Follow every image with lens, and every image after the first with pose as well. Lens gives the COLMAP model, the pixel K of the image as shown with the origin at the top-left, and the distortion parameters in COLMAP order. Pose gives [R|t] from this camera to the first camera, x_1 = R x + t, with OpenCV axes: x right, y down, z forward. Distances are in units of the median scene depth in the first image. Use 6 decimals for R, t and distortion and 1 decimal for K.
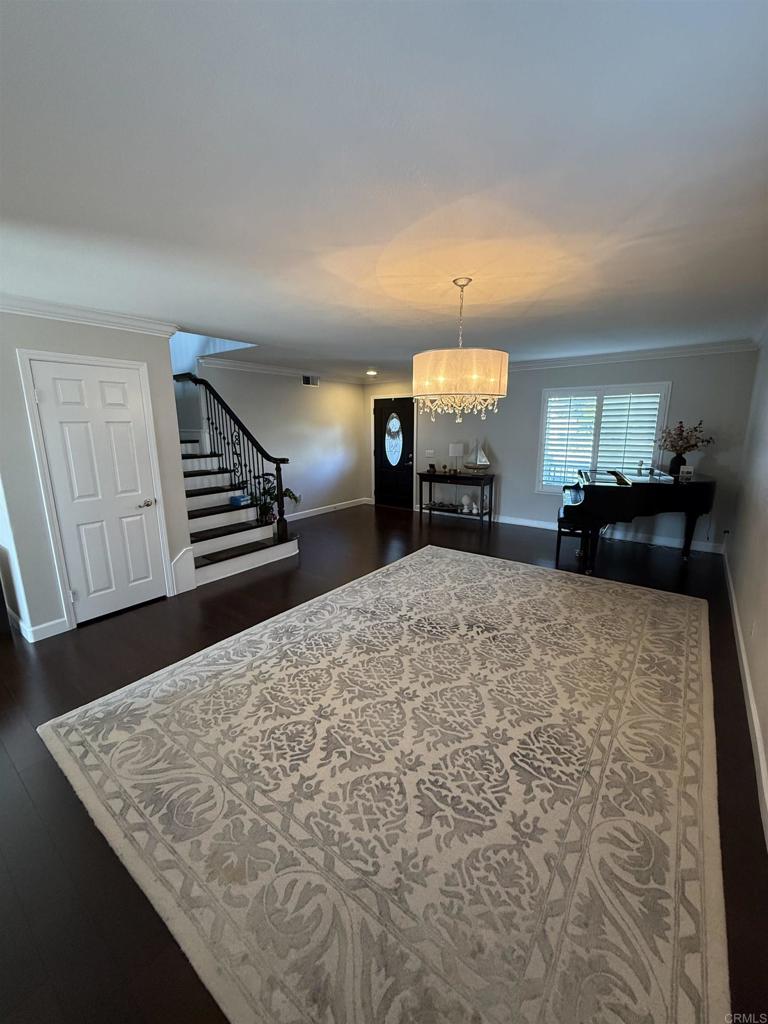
lens RADIAL K [[407.3, 0, 384.0], [0, 407.3, 512.0], [0, 0, 1]] dist [0.000712, -0.000162]
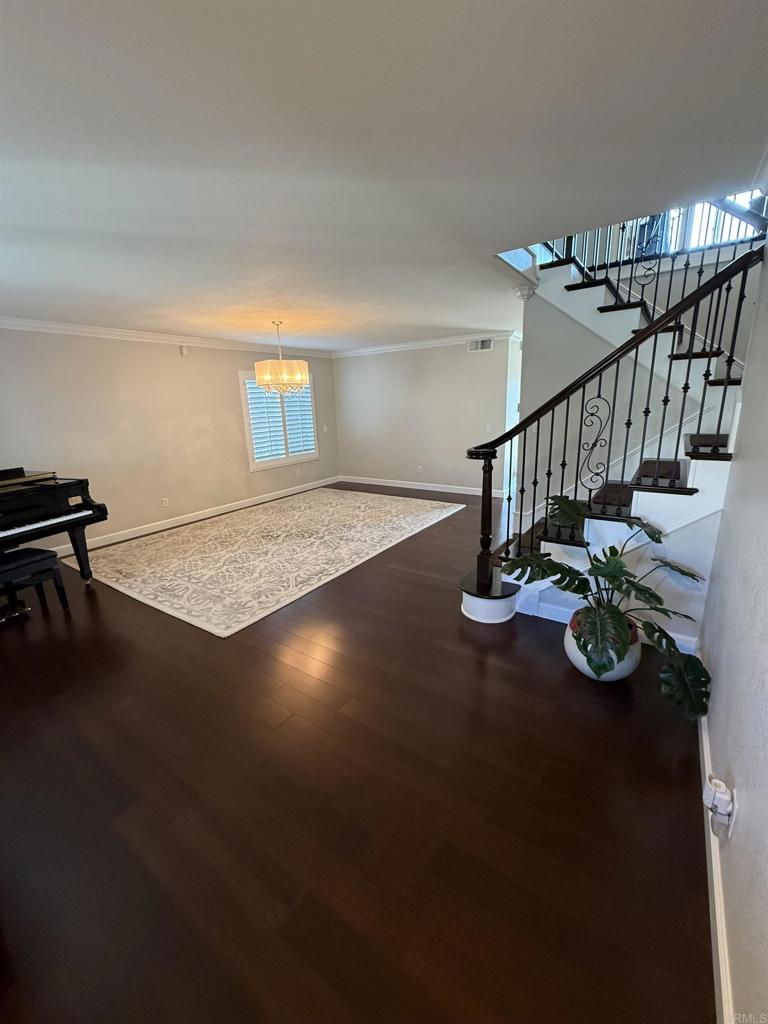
lens RADIAL K [[407.3, 0, 384.0], [0, 407.3, 512.0], [0, 0, 1]] dist [0.000712, -0.000162]
pose [[-0.998071, 0.053221, -0.031967, -0.125785], [0.032606, 0.887526, 0.459602, -0.435476], [0.052832, 0.457673, -0.887550, 2.092036]]
